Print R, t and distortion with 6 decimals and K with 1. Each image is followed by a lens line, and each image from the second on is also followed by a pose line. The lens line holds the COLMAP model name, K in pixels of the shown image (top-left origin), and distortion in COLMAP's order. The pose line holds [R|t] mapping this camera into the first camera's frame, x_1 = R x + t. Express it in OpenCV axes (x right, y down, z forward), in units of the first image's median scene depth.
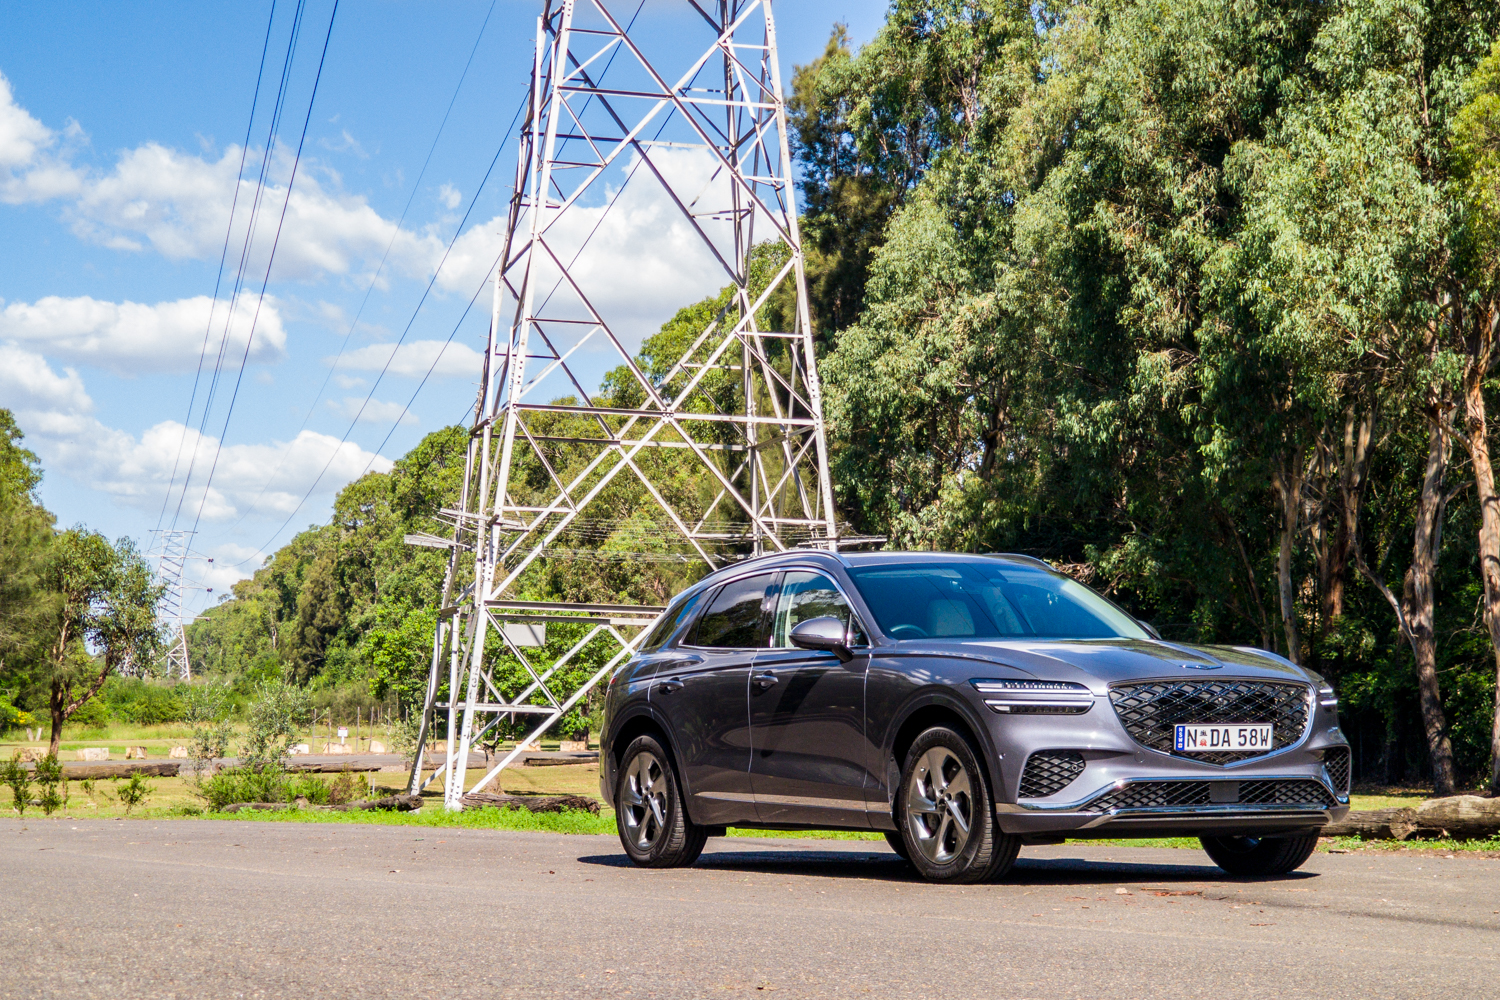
lens RADIAL K [[2966.2, 0, 748.4], [0, 2966.2, 536.7], [0, 0, 1]] dist [0.246843, 0.387894]
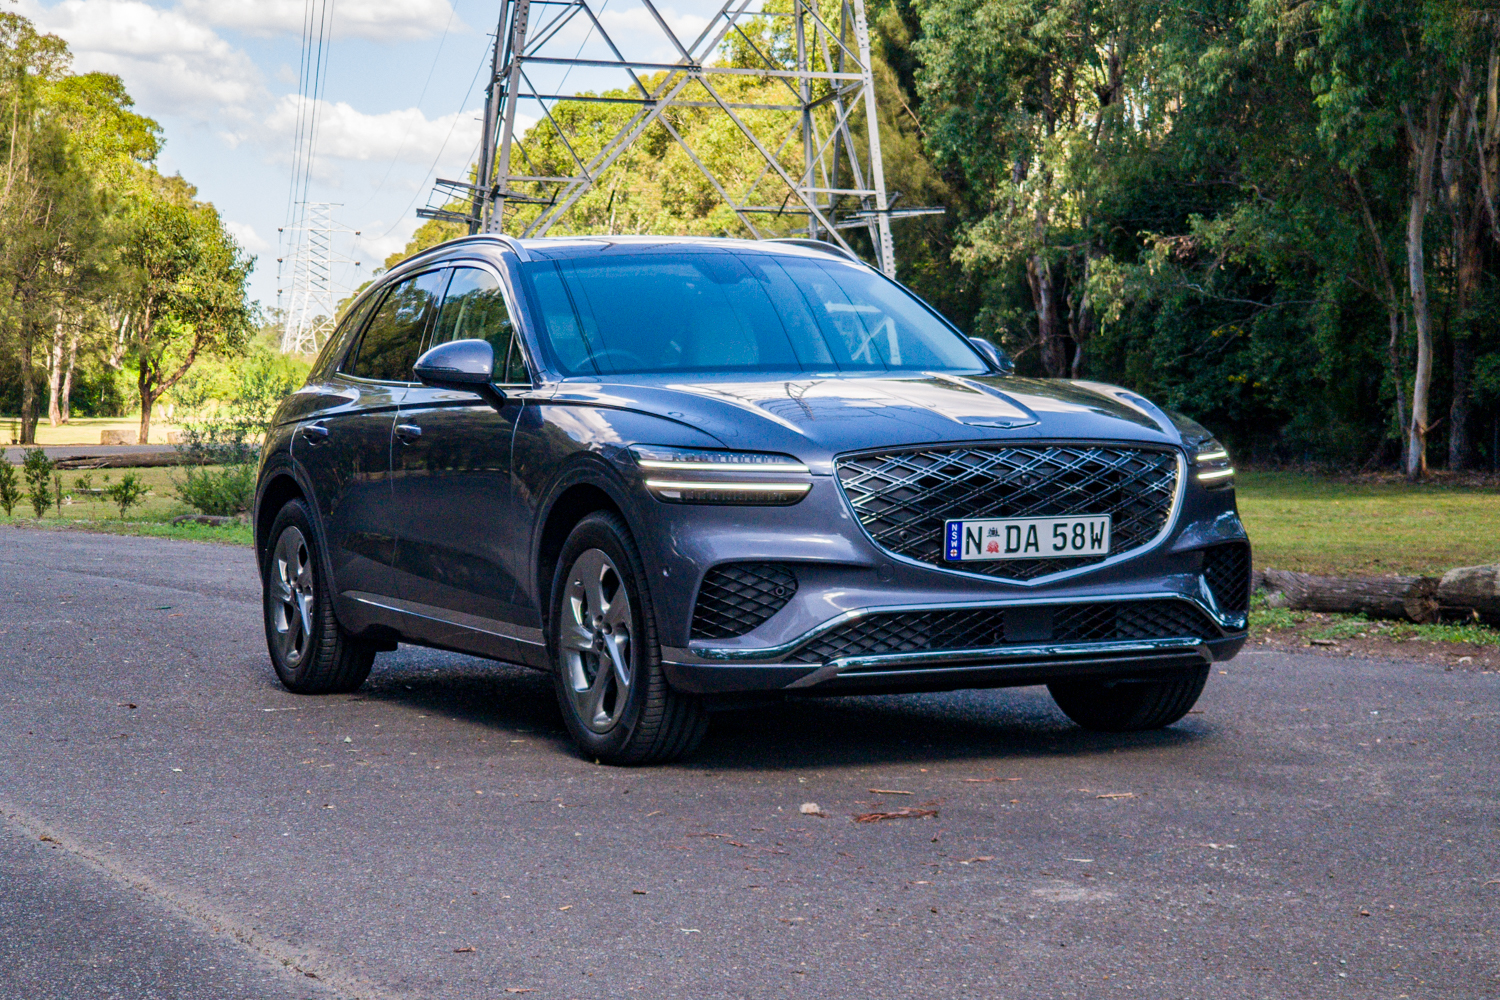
lens RADIAL K [[2966.2, 0, 748.4], [0, 2966.2, 536.7], [0, 0, 1]] dist [0.246843, 0.387894]
pose [[0.998347, 0.000044, -0.057480, 0.134500], [0.006281, 0.993927, 0.109859, -0.001732], [0.057136, -0.110038, 0.992284, 0.374467]]
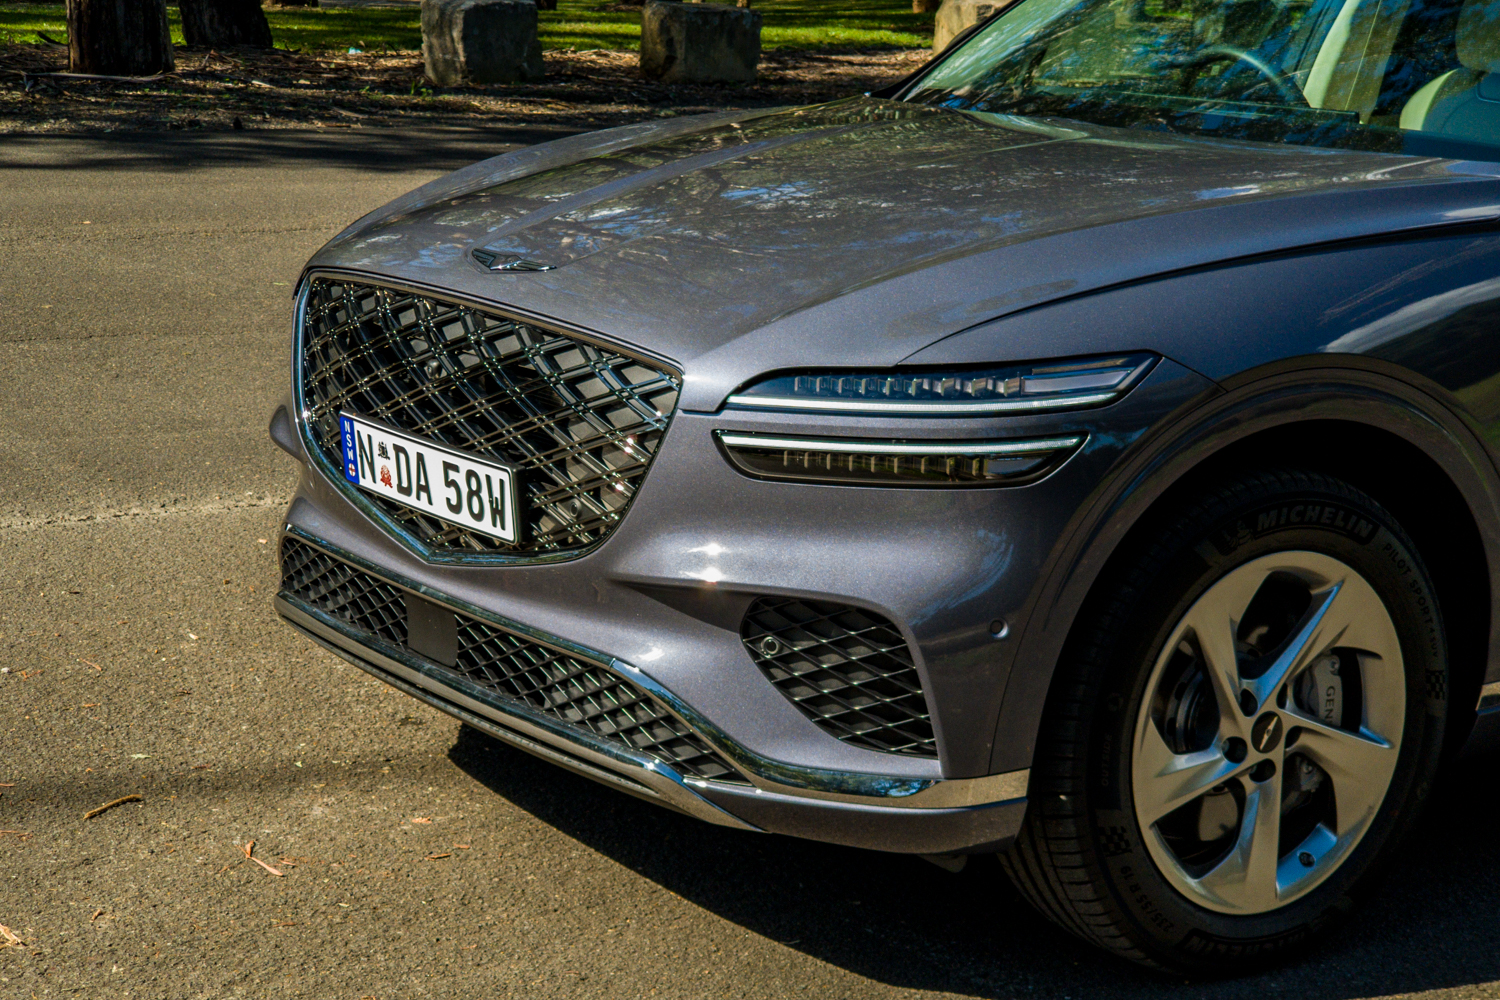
lens RADIAL K [[2966.2, 0, 748.4], [0, 2966.2, 536.7], [0, 0, 1]] dist [0.246843, 0.387894]
pose [[0.097319, 0.232024, -0.967829, 0.485893], [0.044886, 0.970433, 0.237161, -0.004745], [0.994241, -0.066522, 0.084027, 0.994270]]
